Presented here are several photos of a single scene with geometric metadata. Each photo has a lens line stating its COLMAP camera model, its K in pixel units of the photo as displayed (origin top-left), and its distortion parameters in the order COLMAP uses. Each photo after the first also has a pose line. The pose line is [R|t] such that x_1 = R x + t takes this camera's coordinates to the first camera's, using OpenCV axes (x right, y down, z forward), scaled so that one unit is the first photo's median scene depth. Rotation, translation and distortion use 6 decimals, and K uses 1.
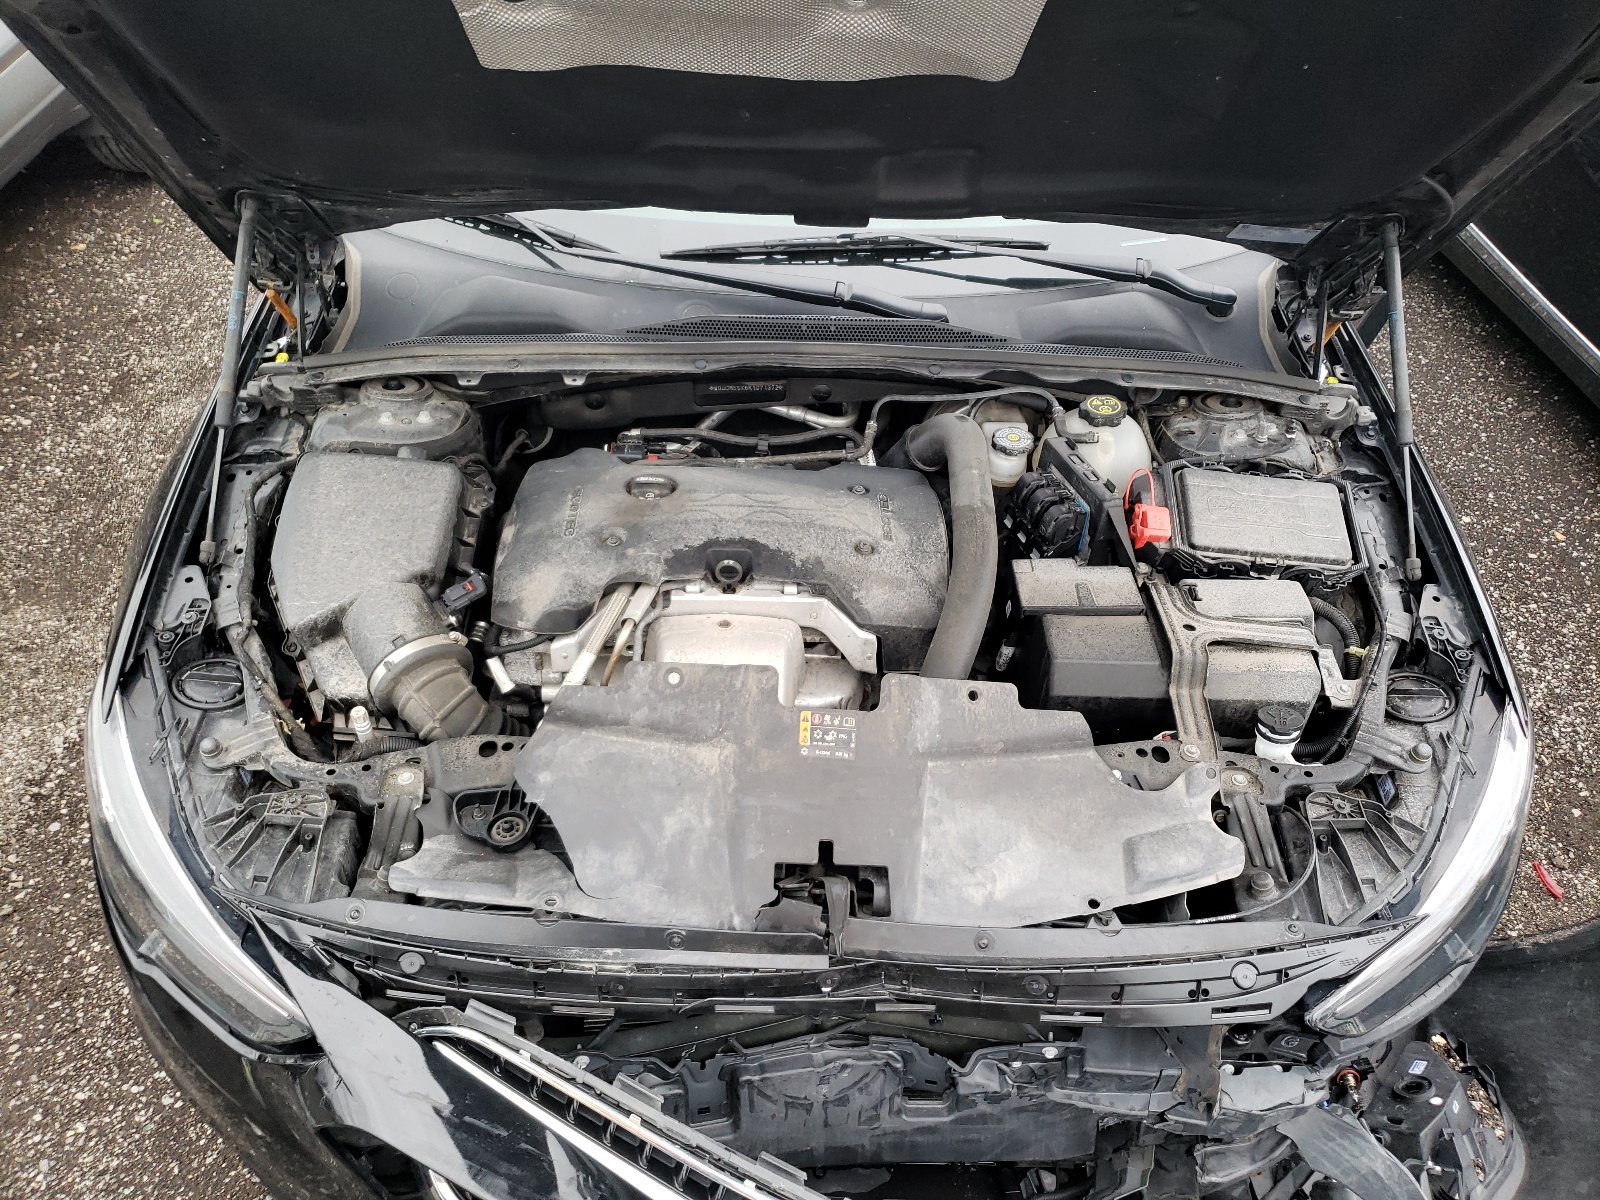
lens RADIAL K [[1225.1, 0, 800.0], [0, 1225.1, 600.0], [0, 0, 1]] dist [0.102517, -0.174794]
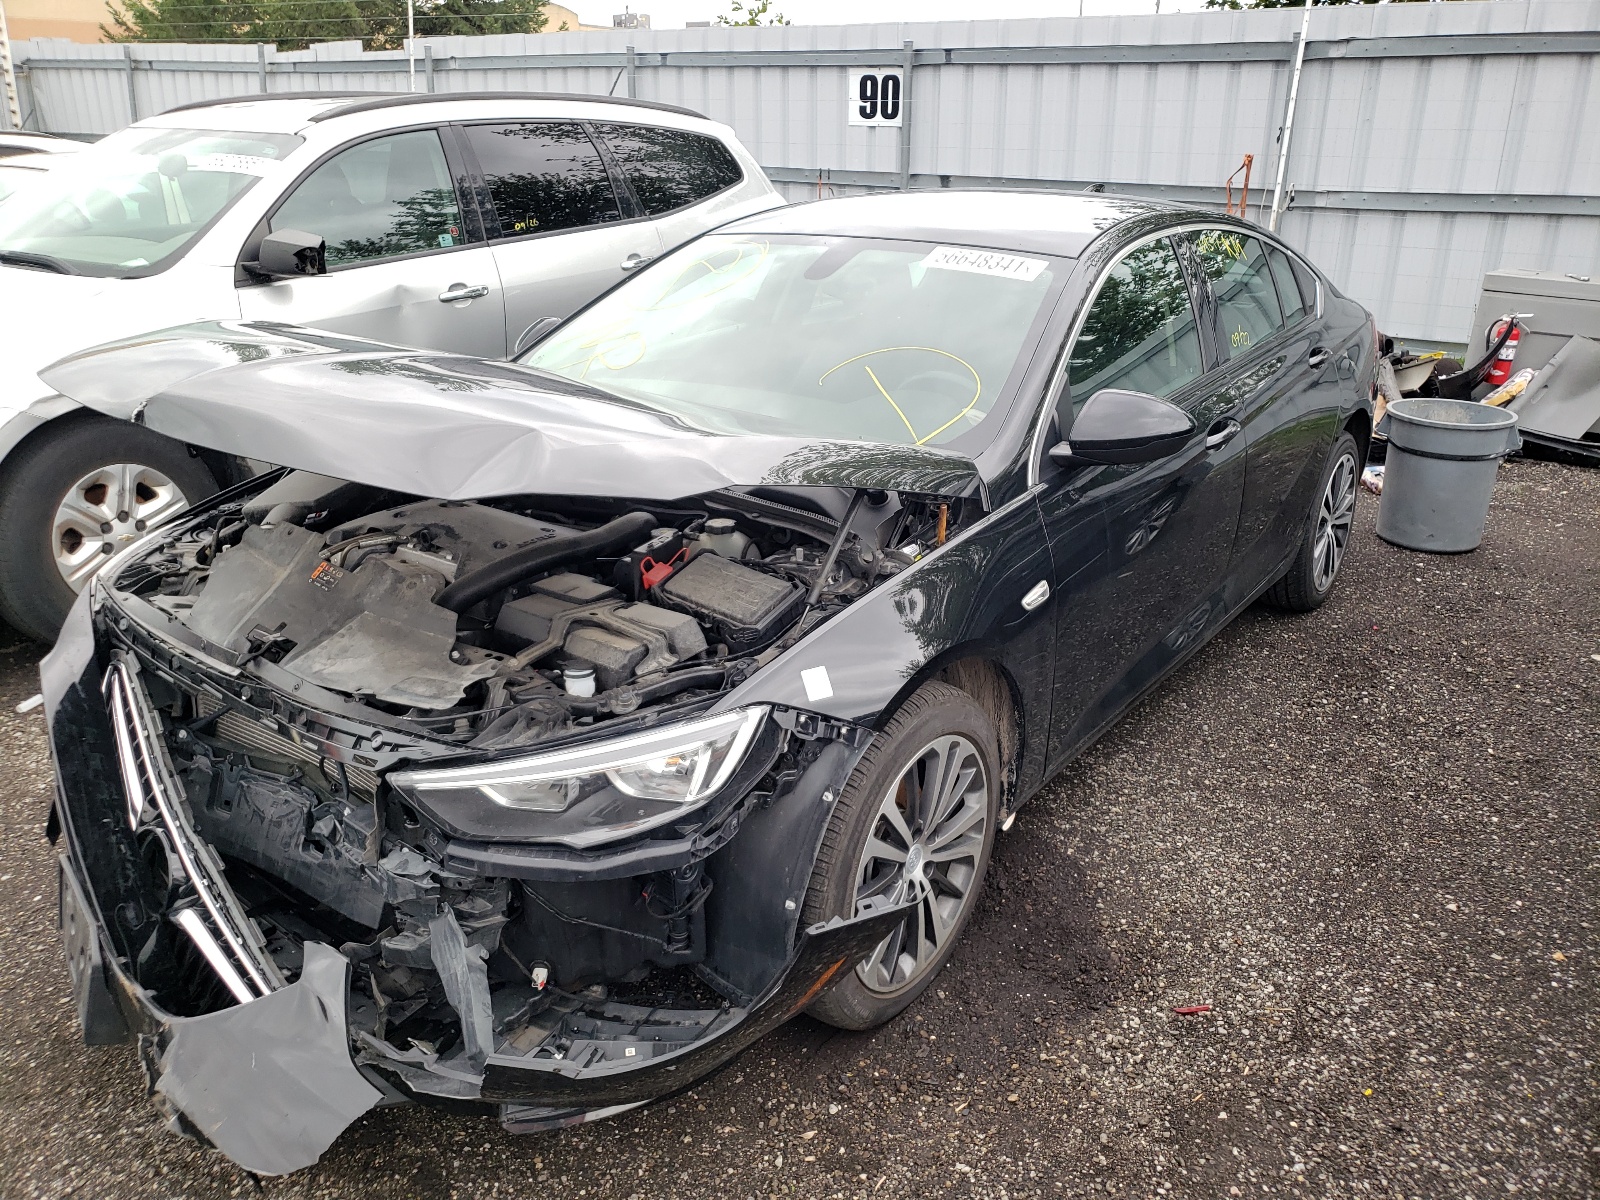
lens RADIAL K [[1244.0, 0, 800.0], [0, 1244.0, 600.0], [0, 0, 1]] dist [-0.027969, 0.072752]
pose [[0.789426, 0.179163, -0.587117, 1.503792], [-0.376850, 0.896453, -0.233146, 0.281505], [0.484551, 0.405306, 0.775201, -0.013193]]
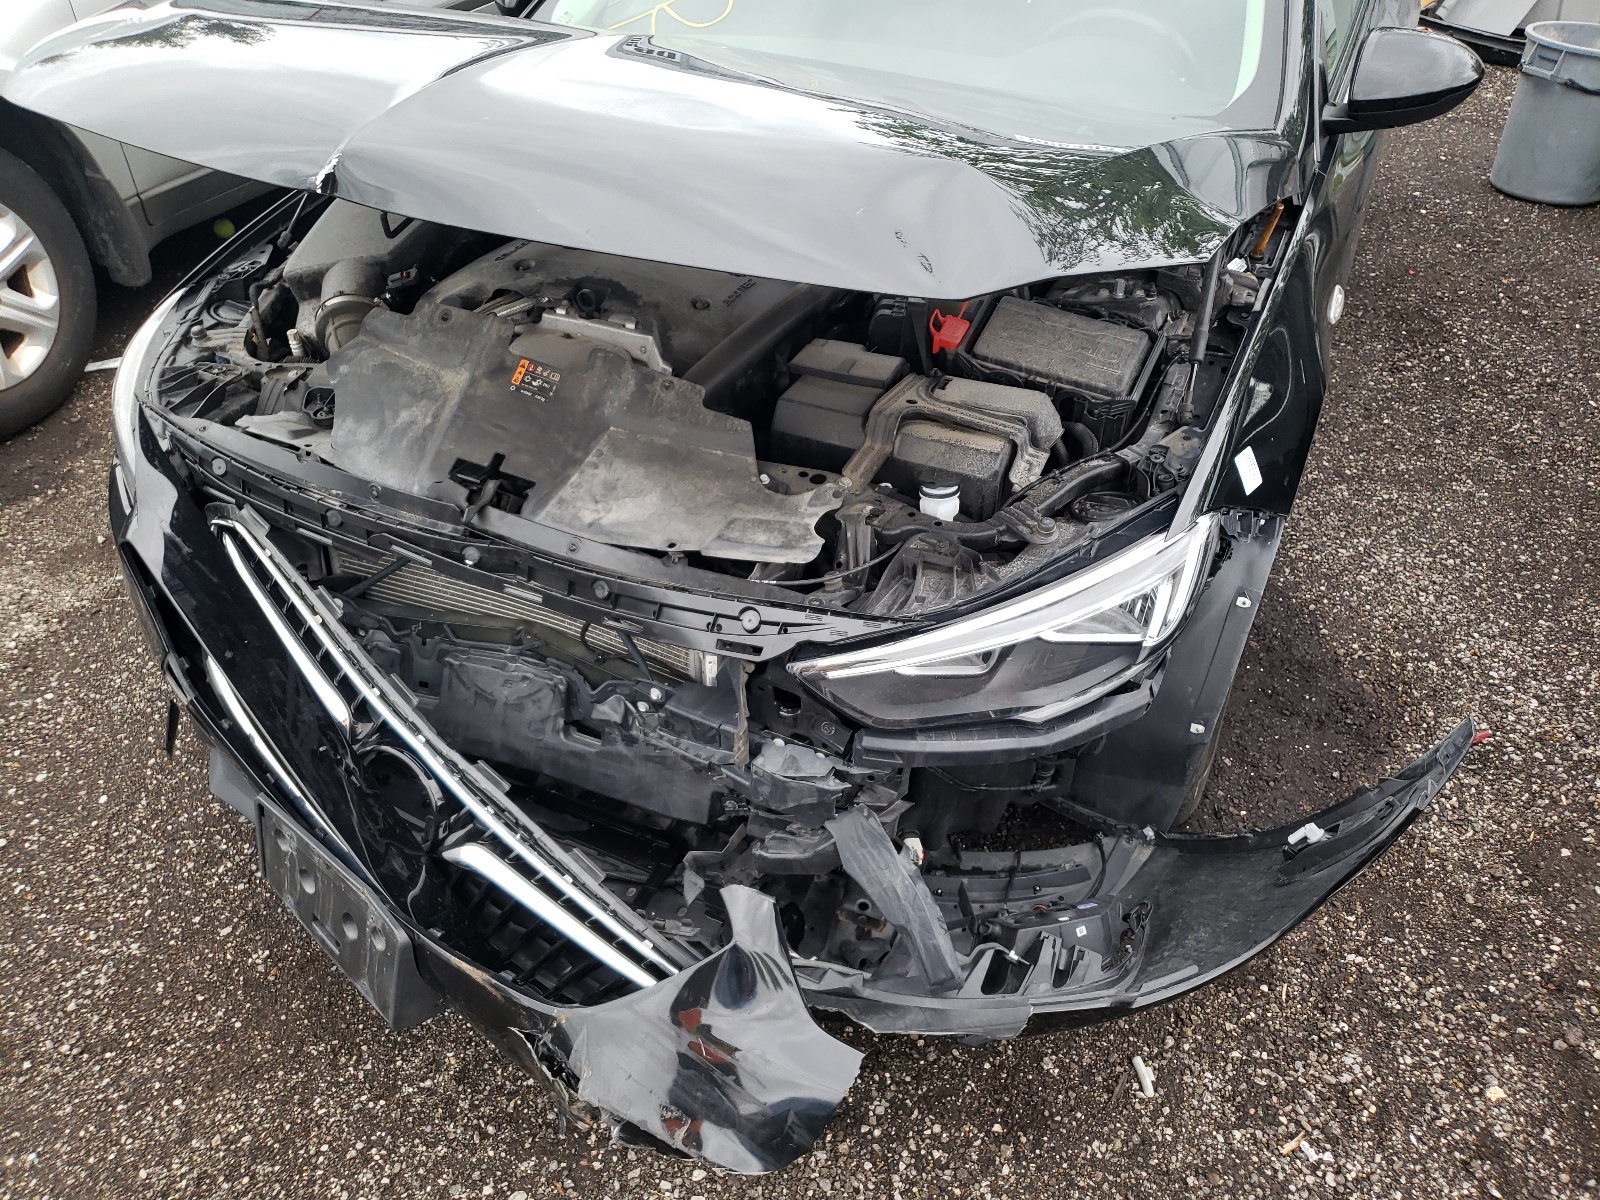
lens RADIAL K [[1225.1, 0, 800.0], [0, 1225.1, 600.0], [0, 0, 1]] dist [0.102517, -0.174794]
pose [[0.899779, 0.225760, -0.373403, 0.753375], [-0.253743, 0.966899, -0.026848, 0.278106], [0.354982, 0.118906, 0.927281, -0.045249]]
